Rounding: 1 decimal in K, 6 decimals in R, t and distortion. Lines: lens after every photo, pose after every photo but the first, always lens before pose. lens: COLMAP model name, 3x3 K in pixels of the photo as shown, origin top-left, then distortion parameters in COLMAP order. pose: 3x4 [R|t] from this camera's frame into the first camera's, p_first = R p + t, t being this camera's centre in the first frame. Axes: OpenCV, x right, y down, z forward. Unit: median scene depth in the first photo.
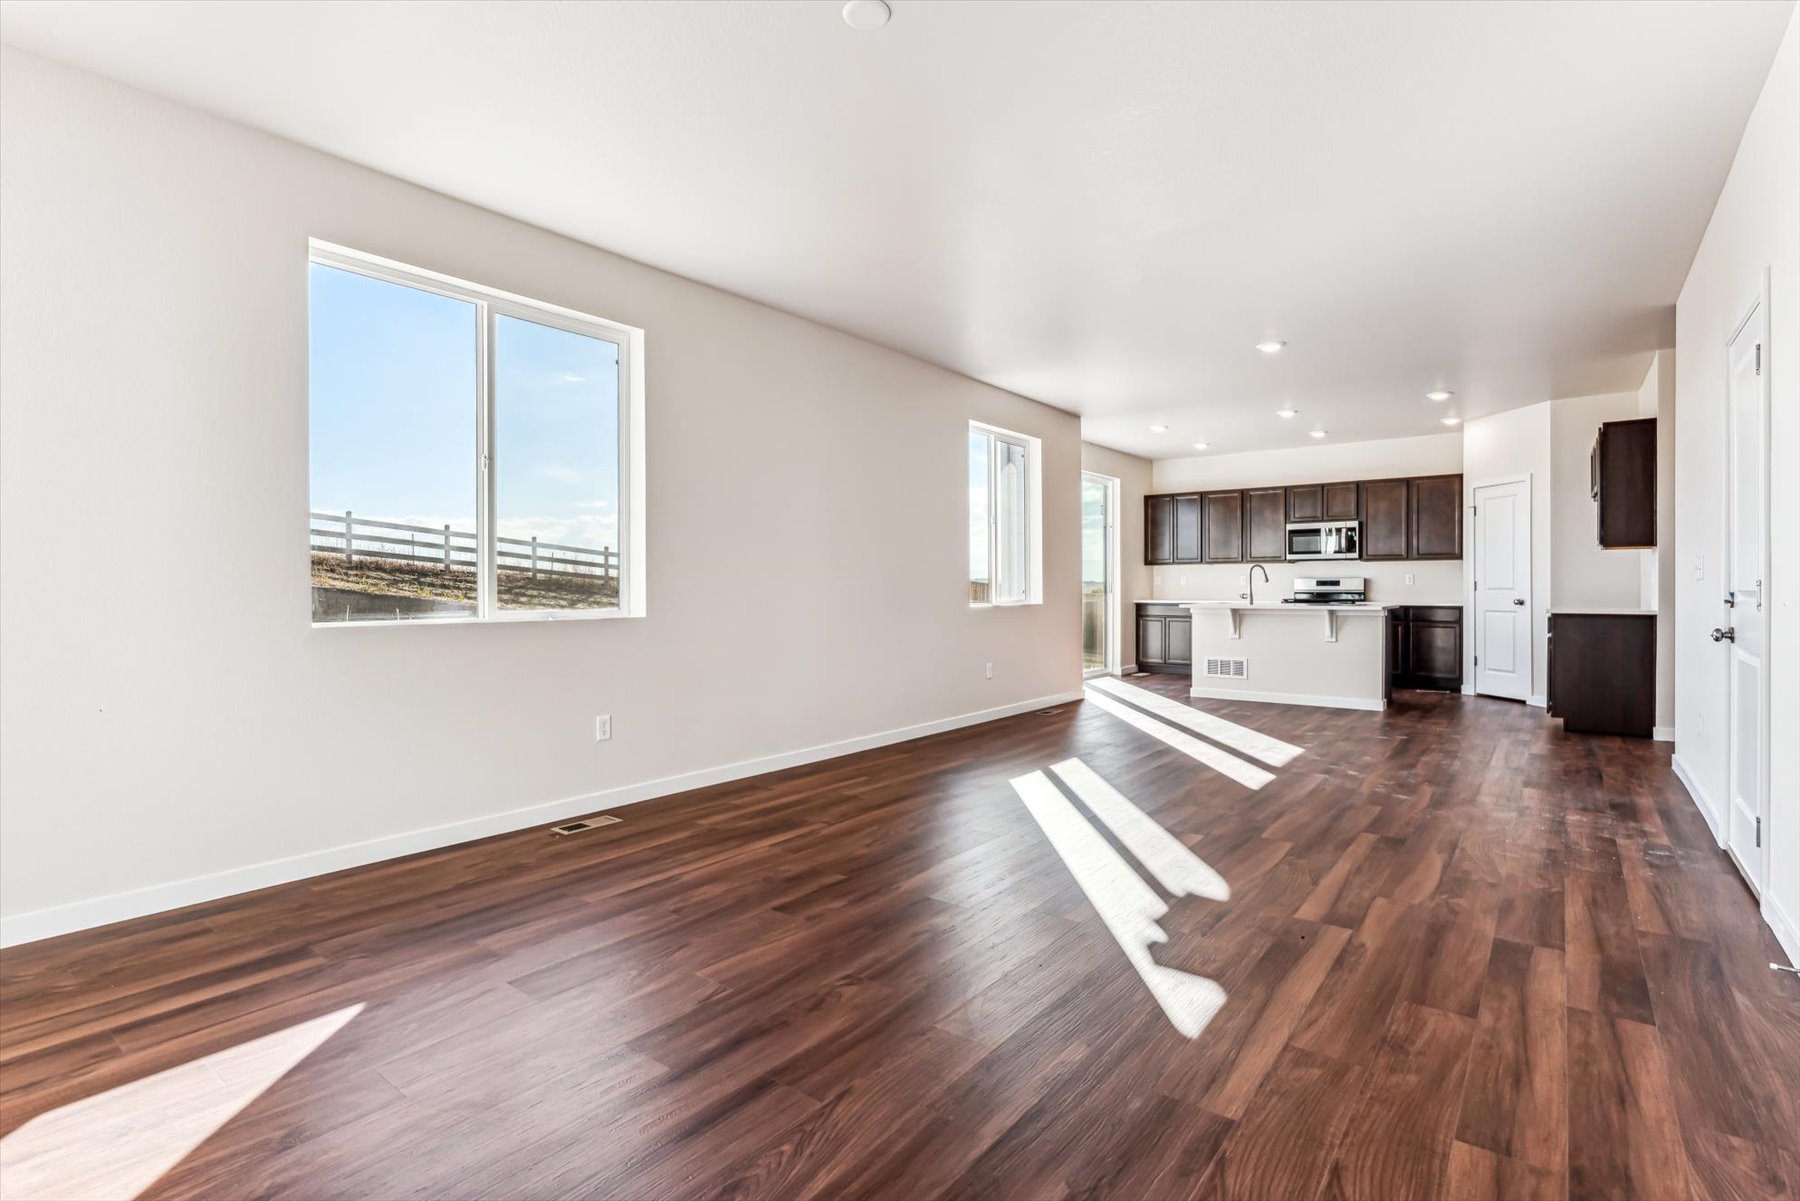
lens RADIAL K [[845.8, 0, 900.4], [0, 845.8, 592.1], [0, 0, 1]] dist [-0.011362, 0.000612]
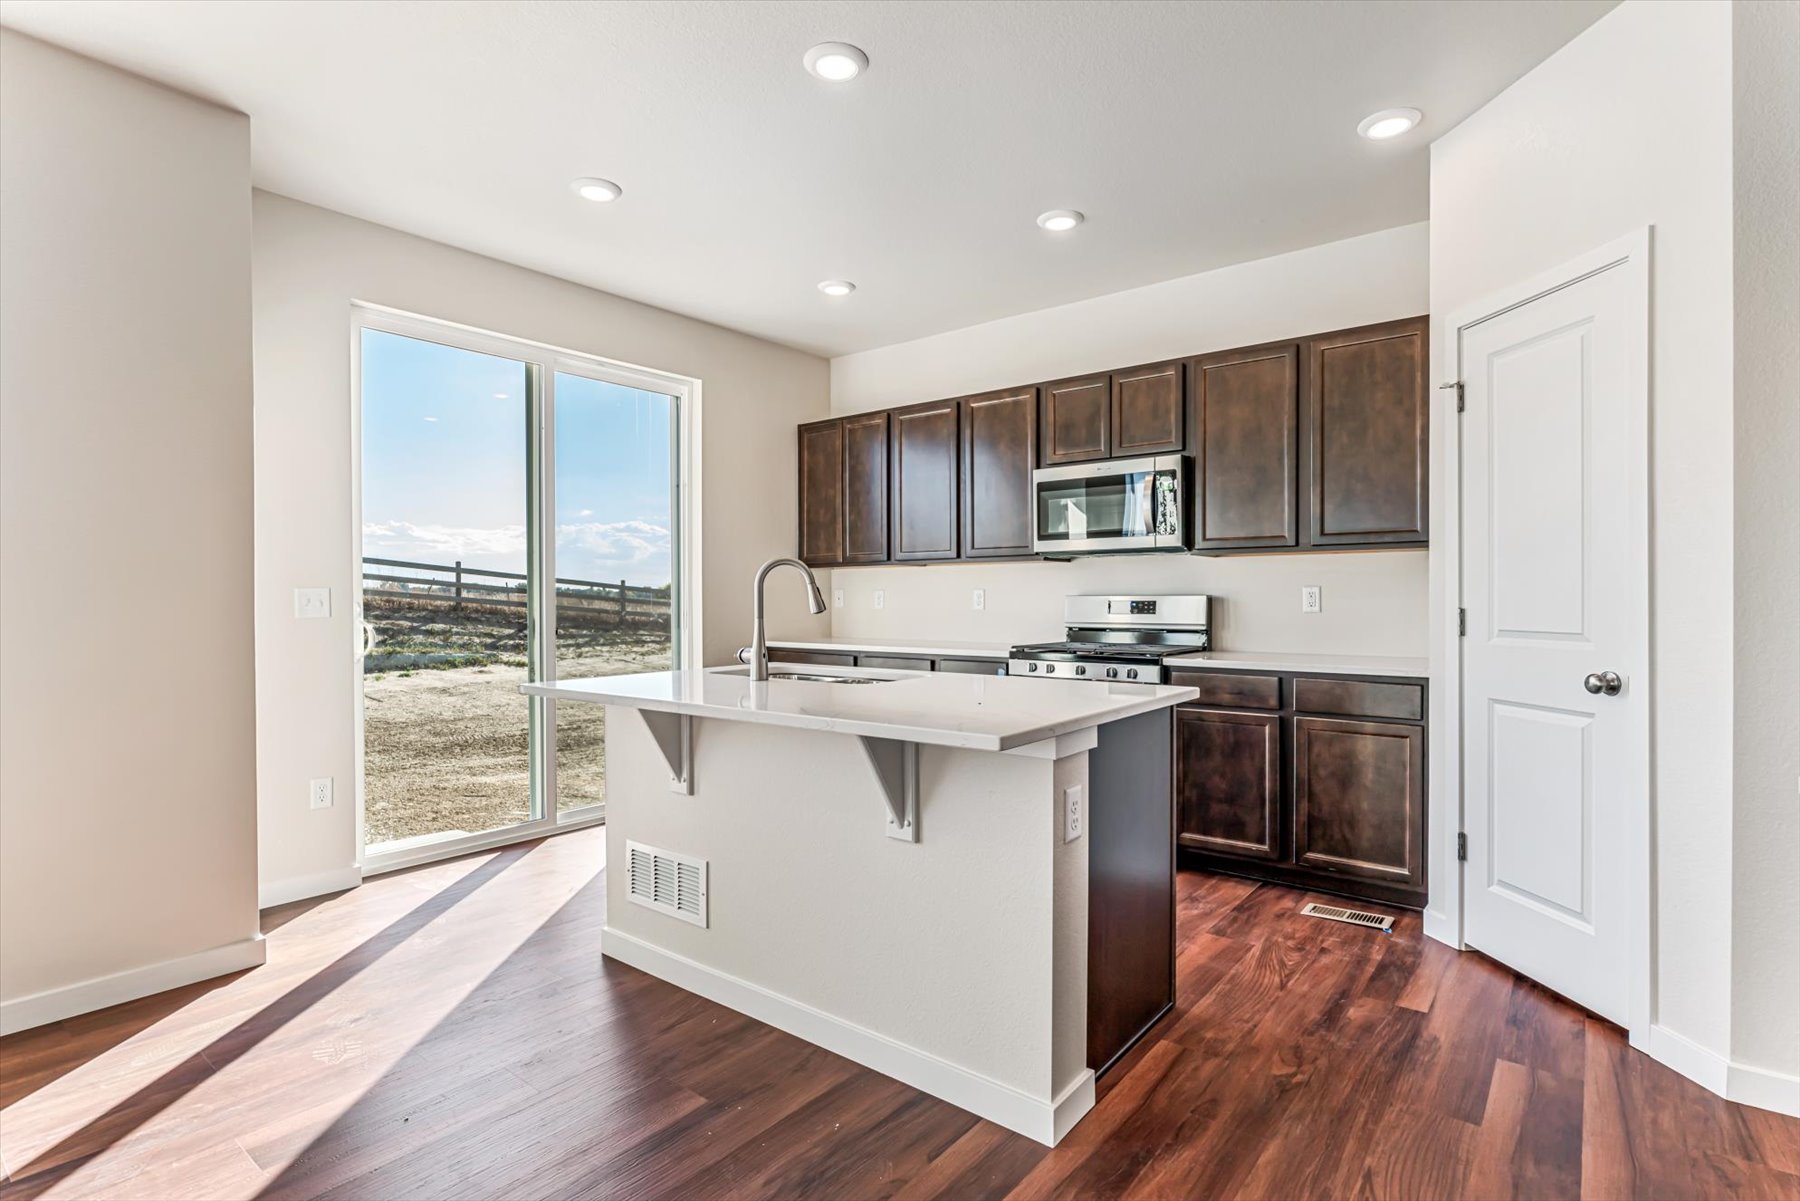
lens RADIAL K [[882.5, 0, 900.3], [0, 882.5, 607.8], [0, 0, 1]] dist [-0.002298, 0.001403]
pose [[0.999966, -0.001868, -0.008040, 0.409798], [0.001909, 0.999985, 0.005134, -0.013543], [0.008030, -0.005149, 0.999955, 0.573098]]
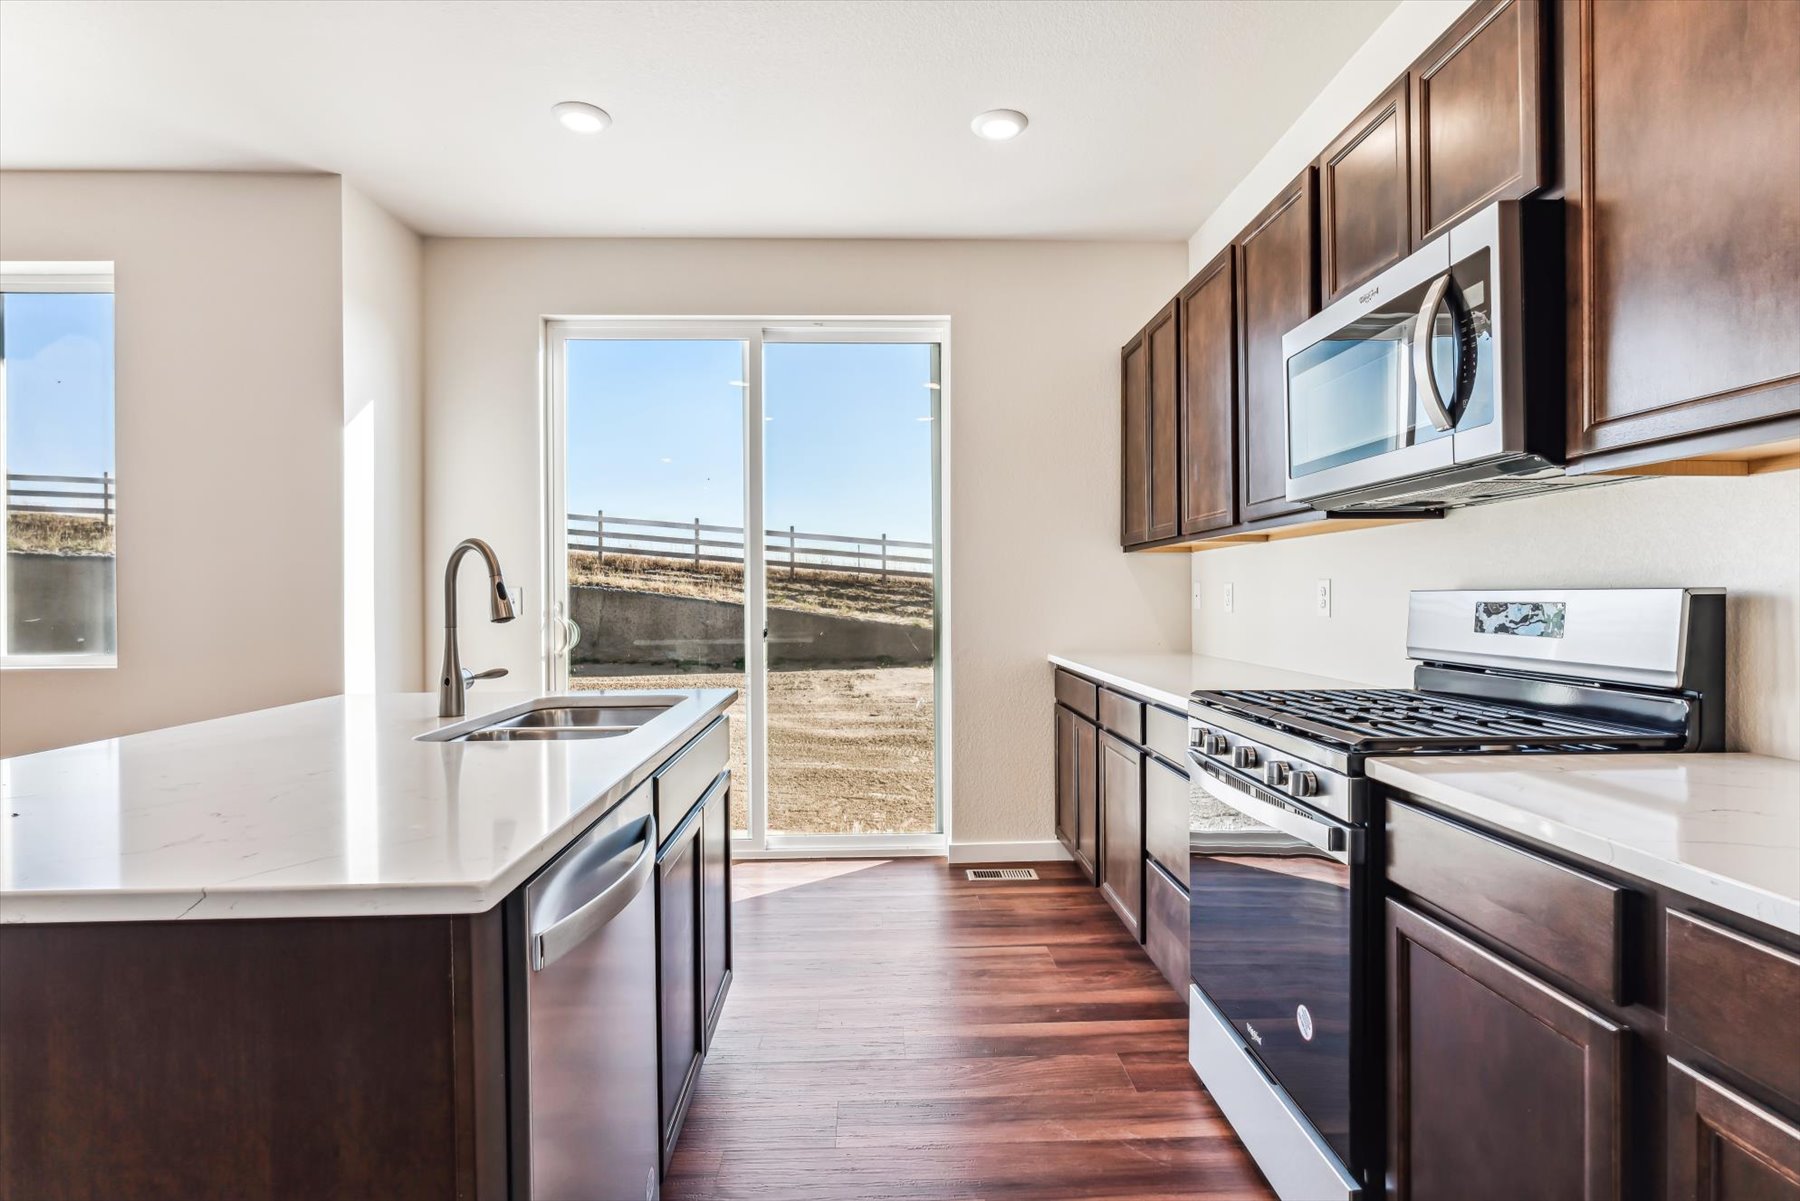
lens RADIAL K [[882.5, 0, 901.8], [0, 882.5, 601.9], [0, 0, 1]] dist [-0.002298, 0.001403]
pose [[0.651832, 0.003361, -0.758356, 0.589195], [0.000790, 0.999987, 0.005111, -0.015579], [0.758363, -0.003931, 0.651820, 0.817171]]
